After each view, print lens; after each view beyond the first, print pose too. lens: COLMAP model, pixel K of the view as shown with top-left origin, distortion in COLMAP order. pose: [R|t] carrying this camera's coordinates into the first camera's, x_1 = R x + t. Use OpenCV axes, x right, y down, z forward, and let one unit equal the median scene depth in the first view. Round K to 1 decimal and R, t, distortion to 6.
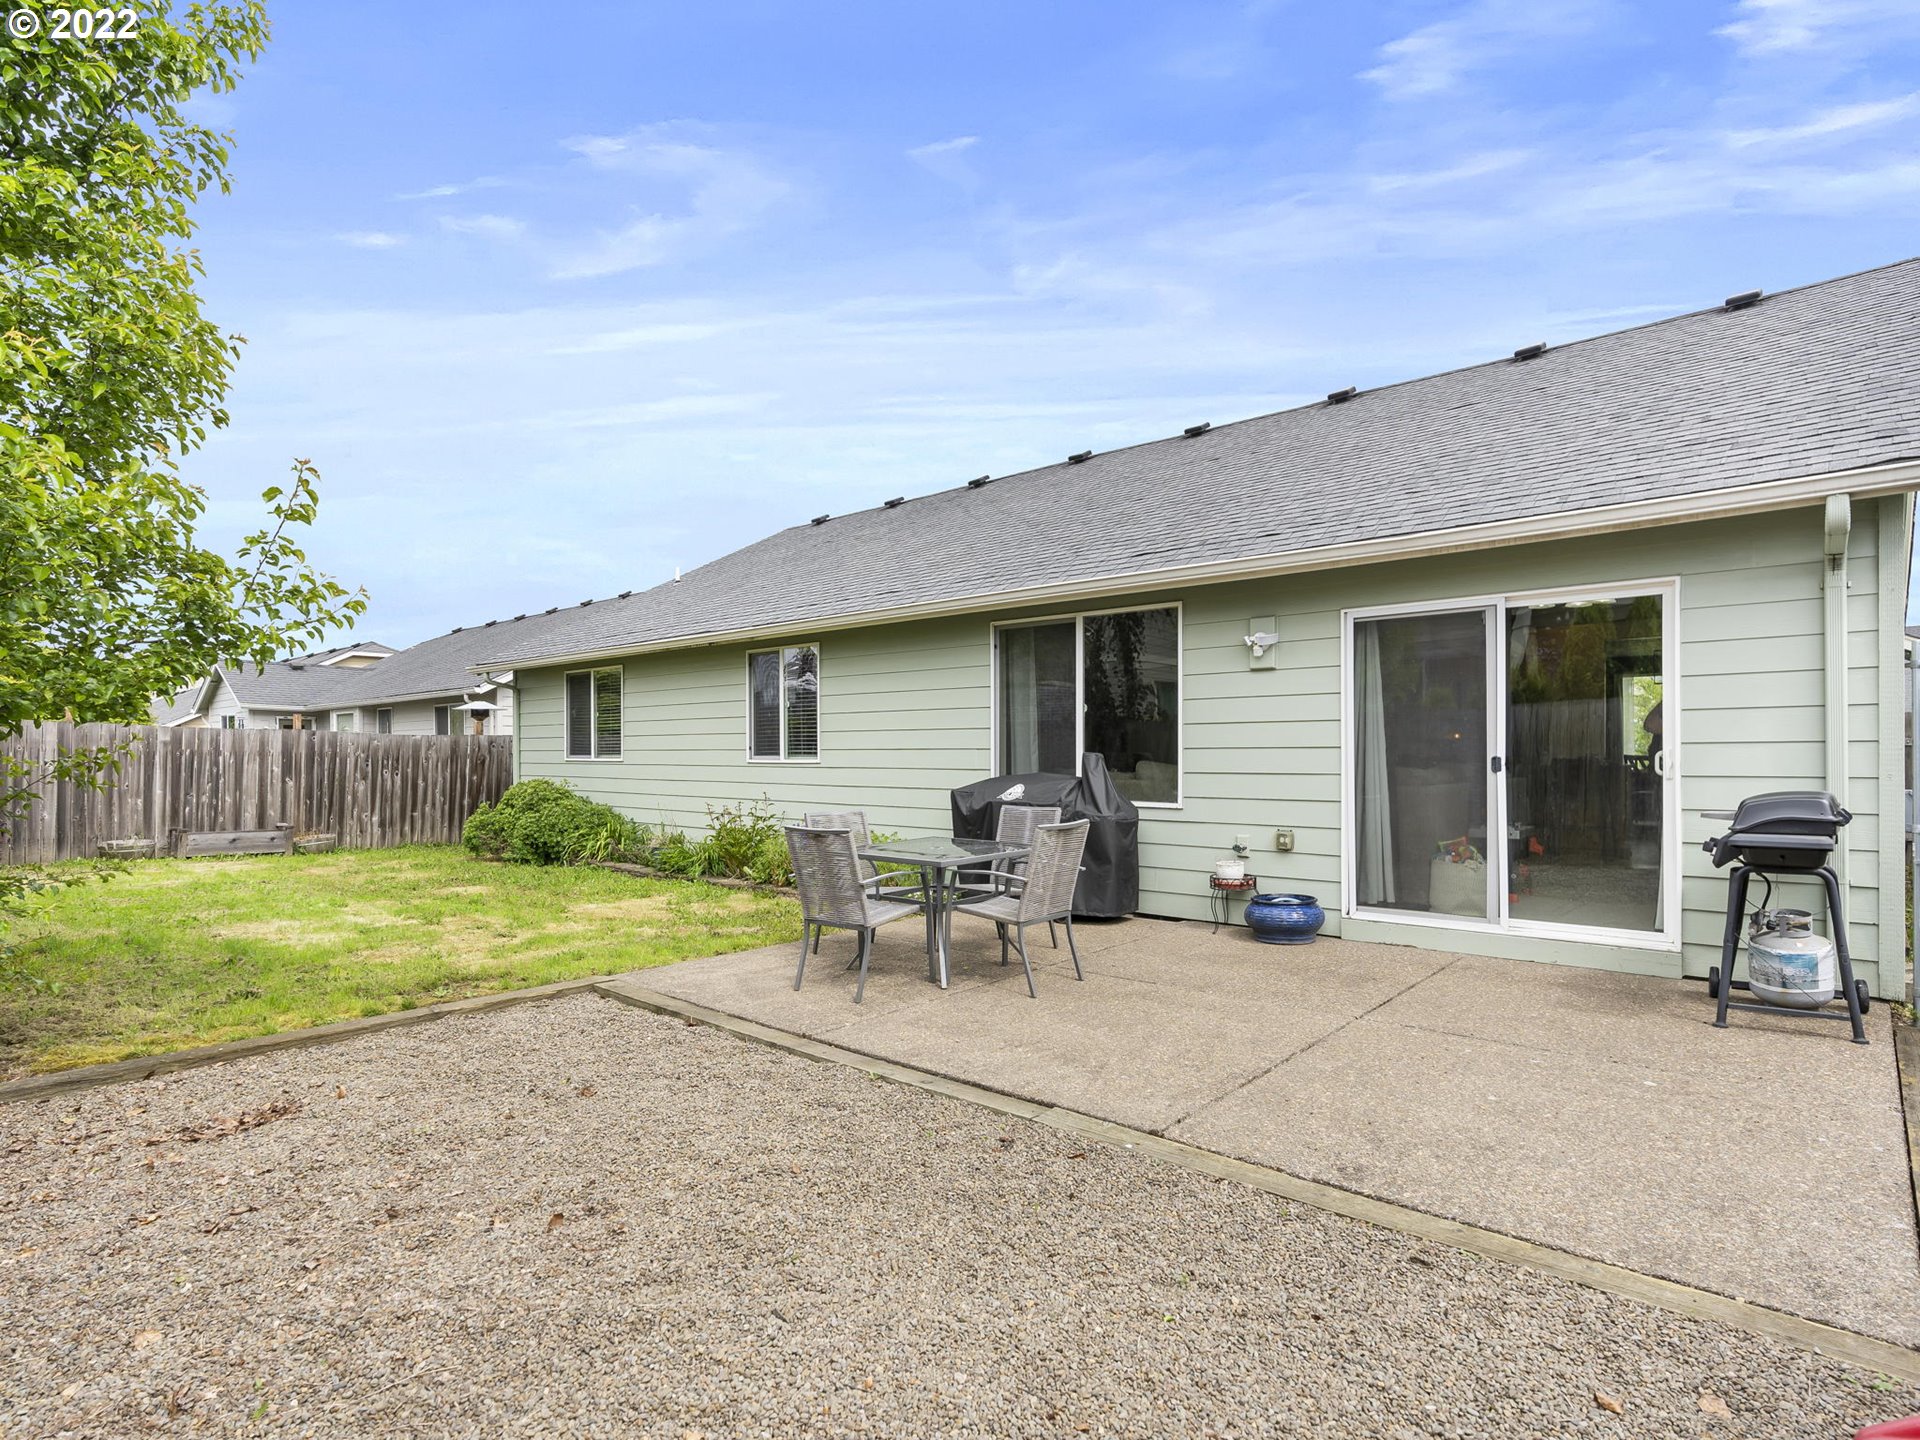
lens RADIAL K [[986.8, 0, 967.5], [0, 986.8, 715.5], [0, 0, 1]] dist [-0.005372, 0.001462]
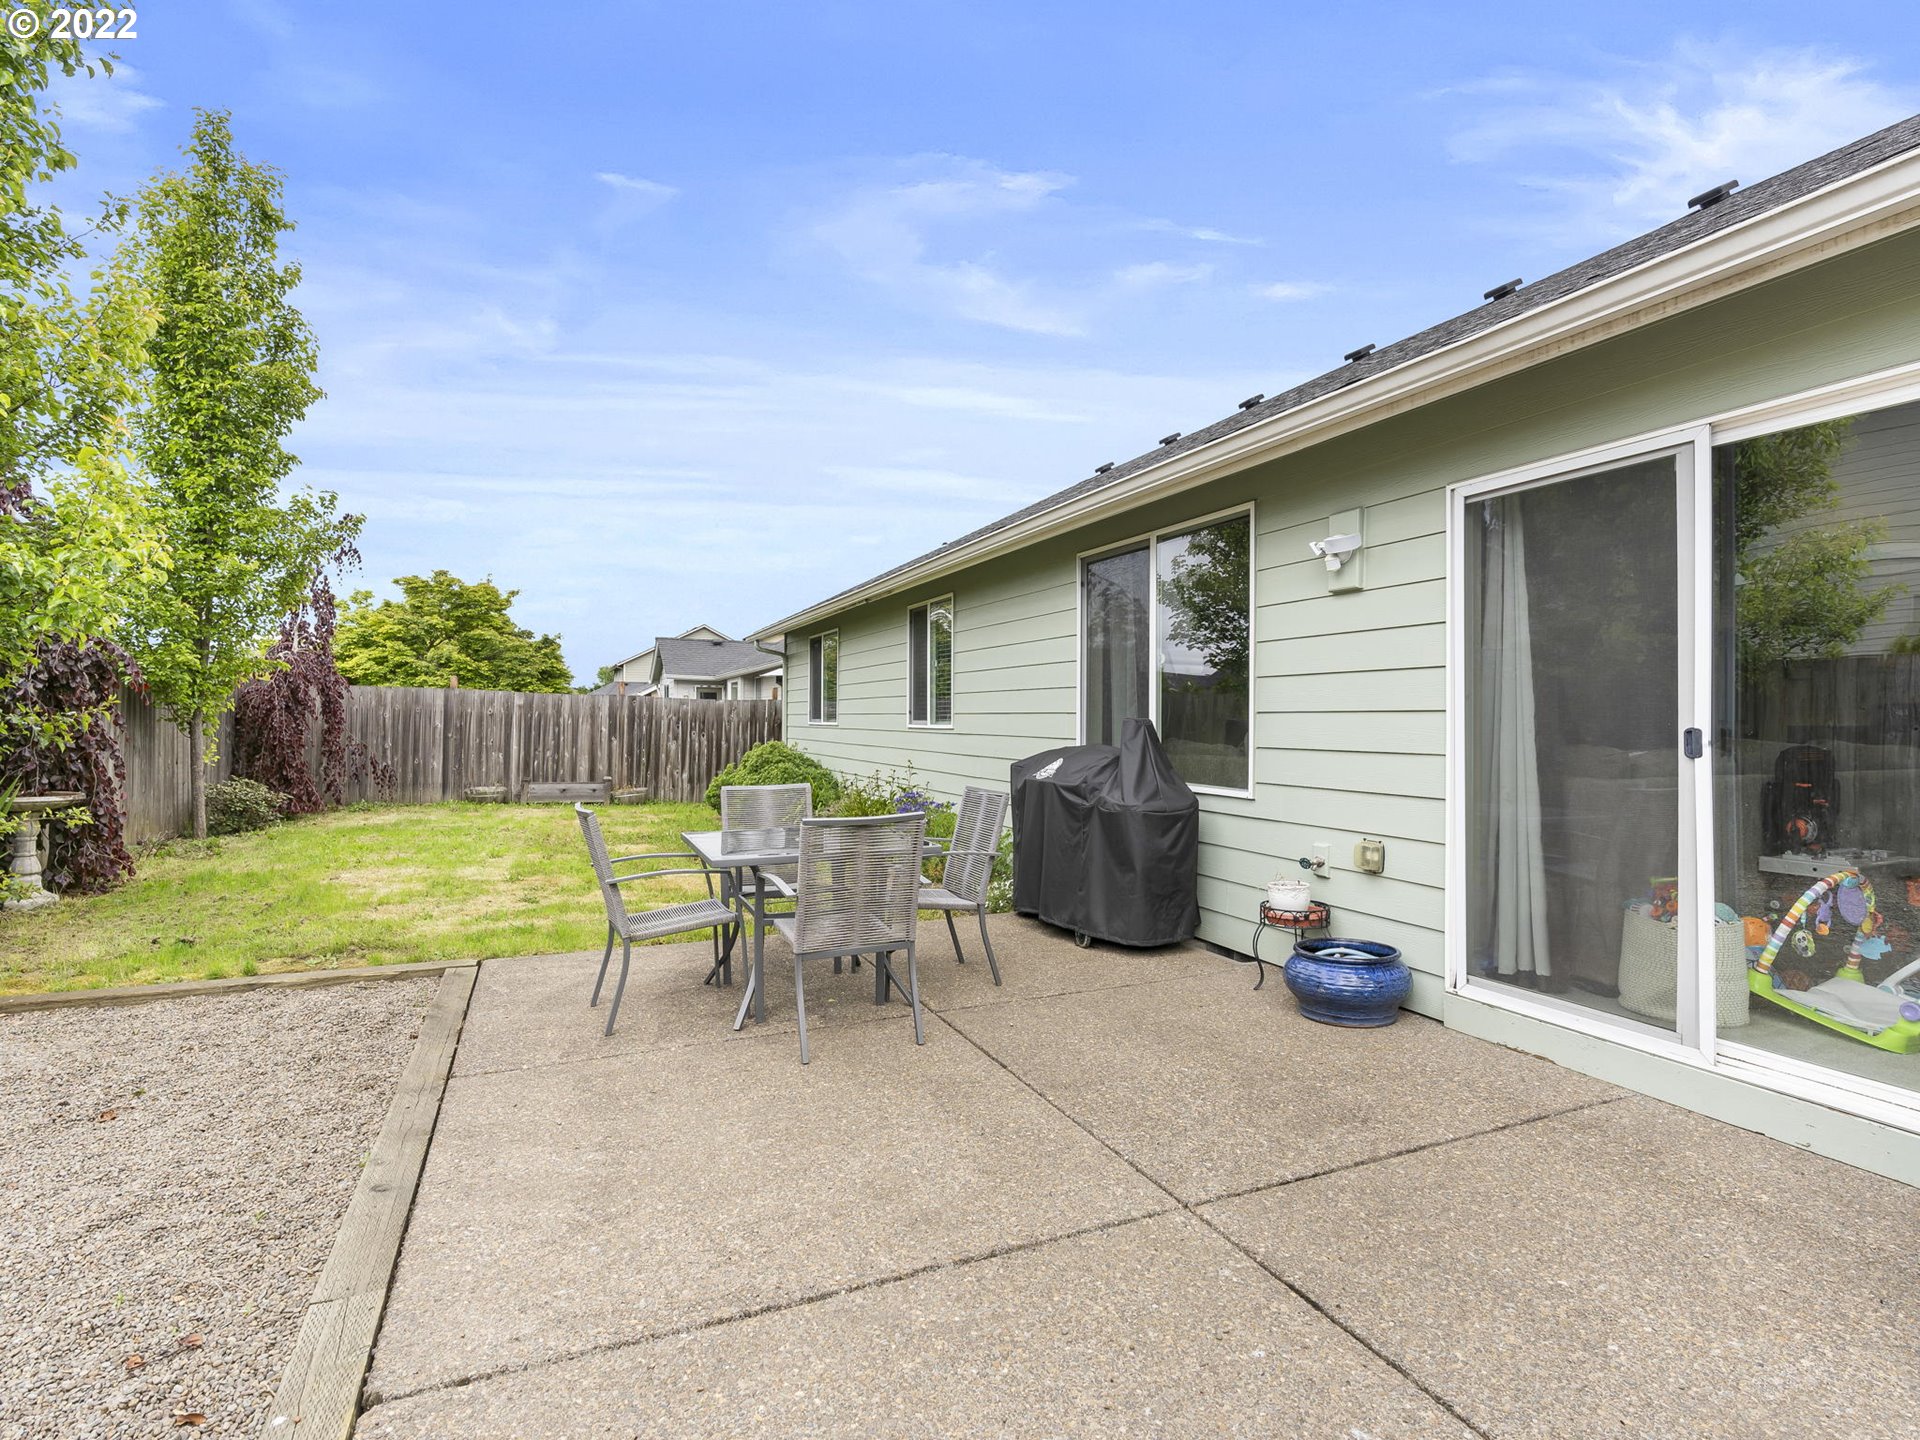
lens RADIAL K [[978.5, 0, 964.3], [0, 978.5, 676.3], [0, 0, 1]] dist [0.001496, 0.001144]
pose [[0.906725, -0.010978, -0.421580, 0.317038], [0.007792, 0.999927, -0.009278, 0.012494], [0.421651, 0.005127, 0.906744, 0.282862]]
